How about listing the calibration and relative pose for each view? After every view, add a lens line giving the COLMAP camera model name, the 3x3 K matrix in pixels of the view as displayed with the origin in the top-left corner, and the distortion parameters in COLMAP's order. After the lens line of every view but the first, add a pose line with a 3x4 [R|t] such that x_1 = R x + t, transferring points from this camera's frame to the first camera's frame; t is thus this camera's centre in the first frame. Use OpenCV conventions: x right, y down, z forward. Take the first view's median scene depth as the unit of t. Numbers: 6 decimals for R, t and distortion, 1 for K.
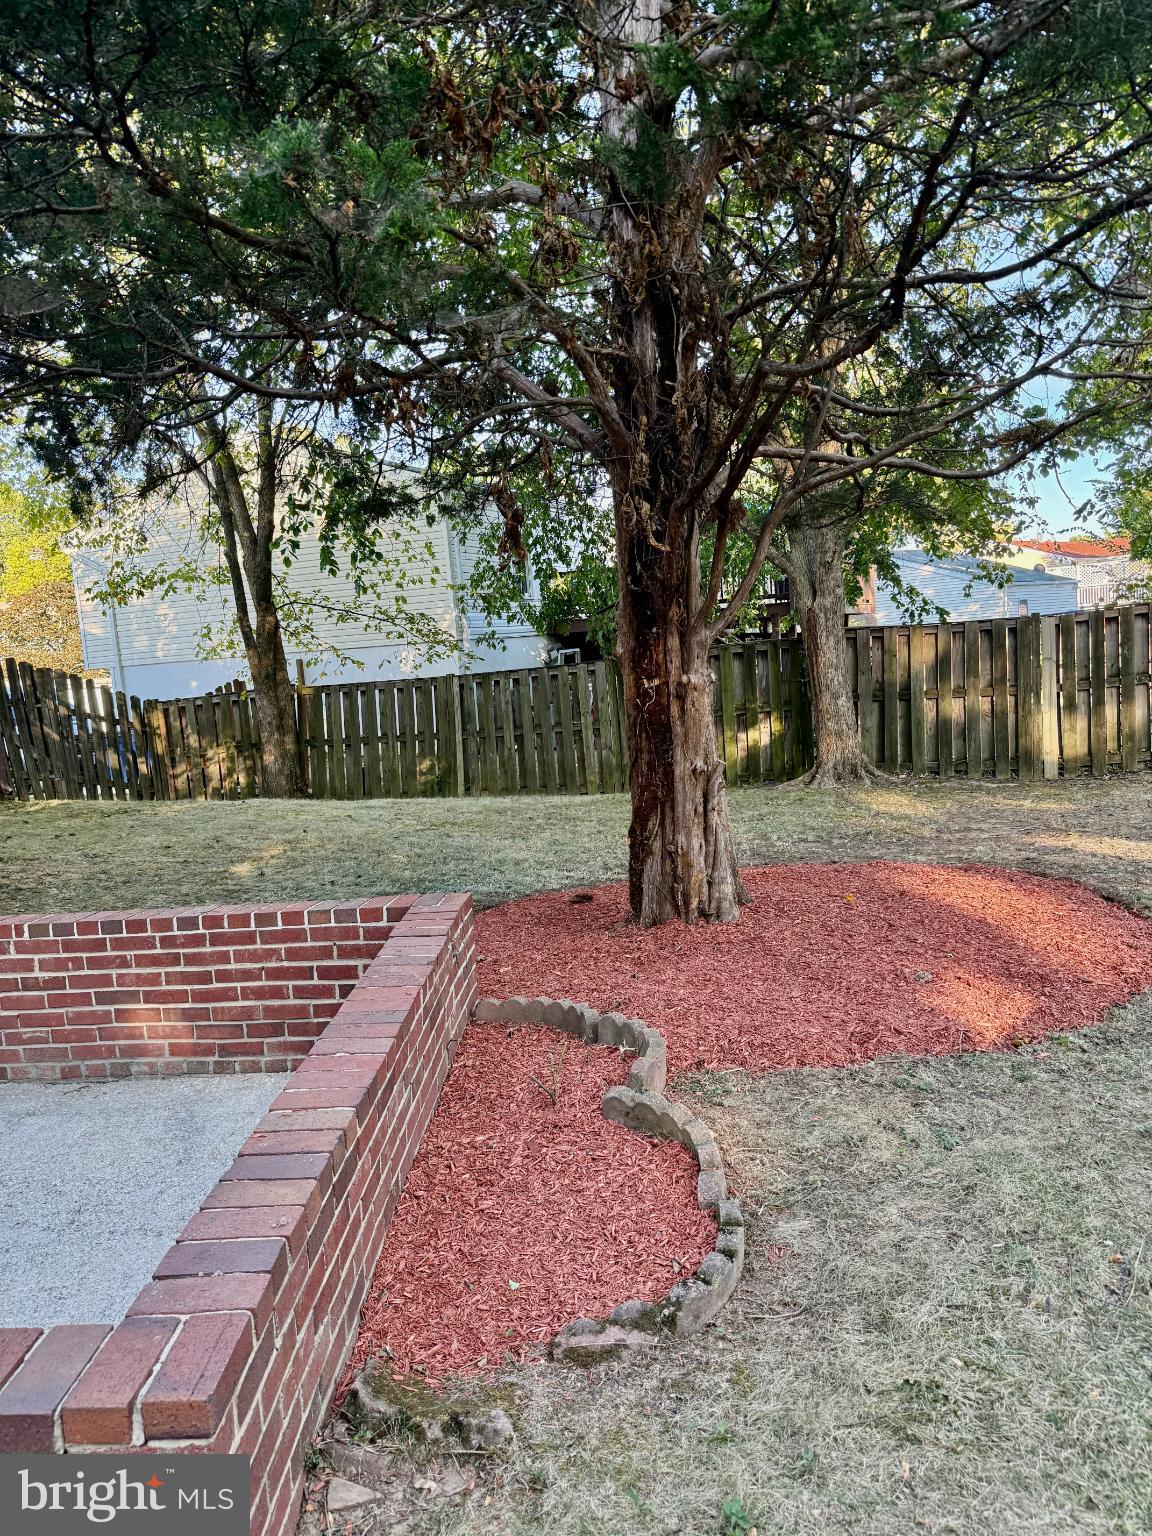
lens RADIAL K [[1079.2, 0, 576.0], [0, 1079.2, 768.0], [0, 0, 1]] dist [0.006846, 0.000385]
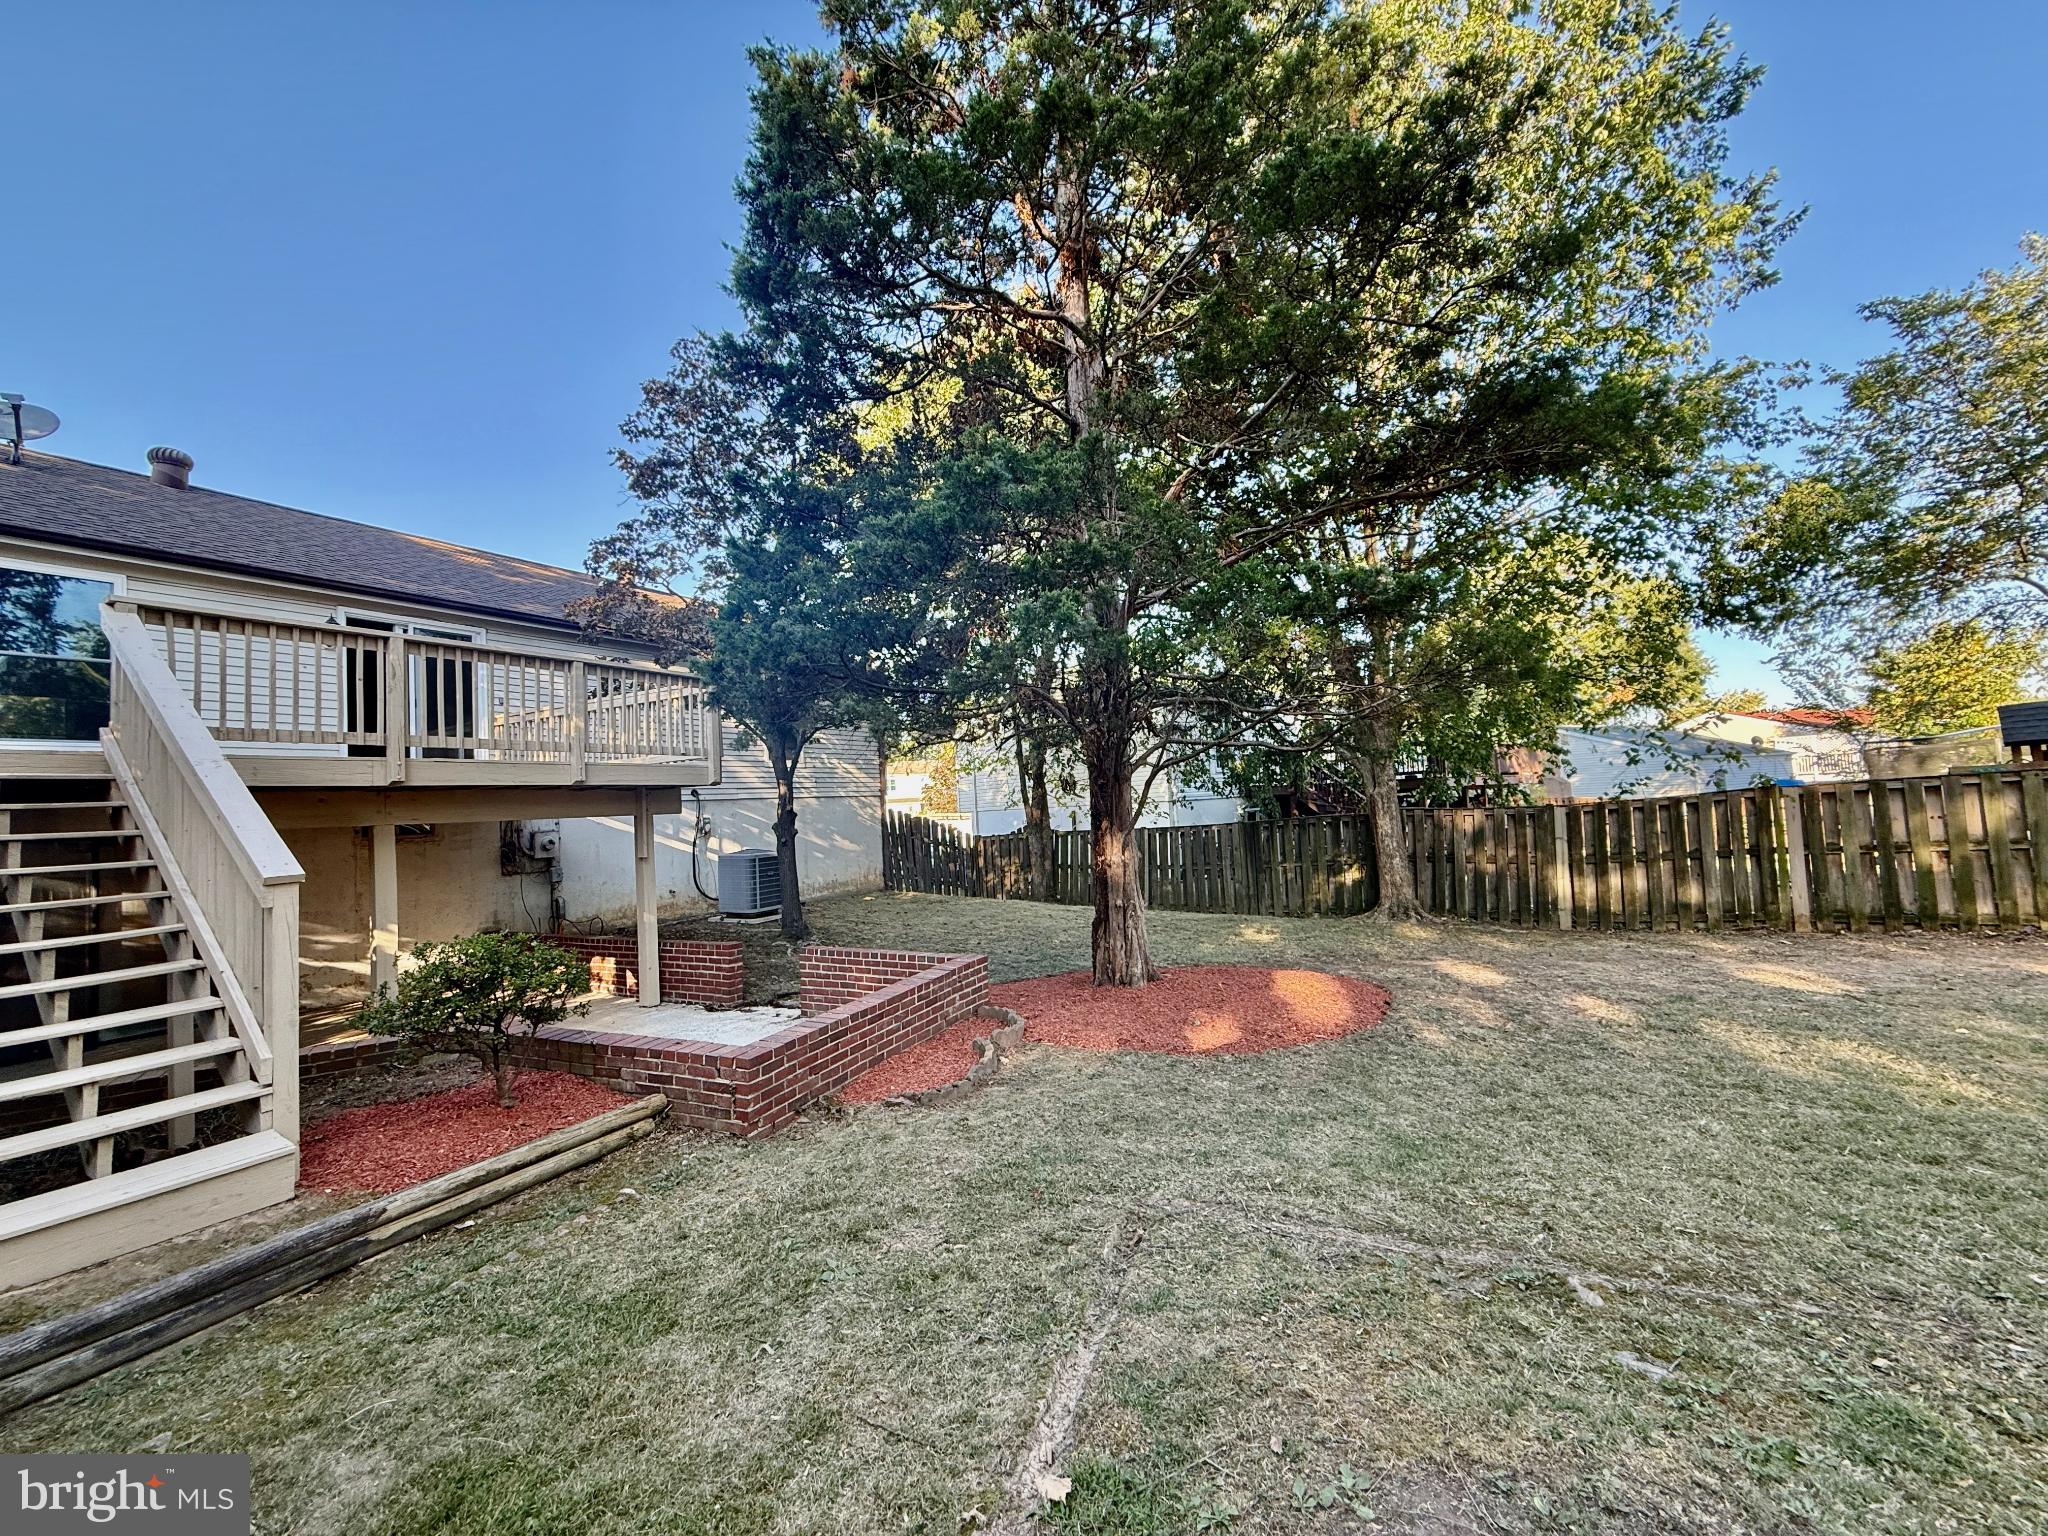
lens RADIAL K [[826.0, 0, 1024.0], [0, 826.0, 768.0], [0, 0, 1]] dist [-0.000363, -0.000024]
pose [[0.916850, 0.010067, -0.399105, 0.534025], [-0.061896, 0.991179, -0.117191, -0.057100], [0.394405, 0.132150, 0.909385, -0.450978]]
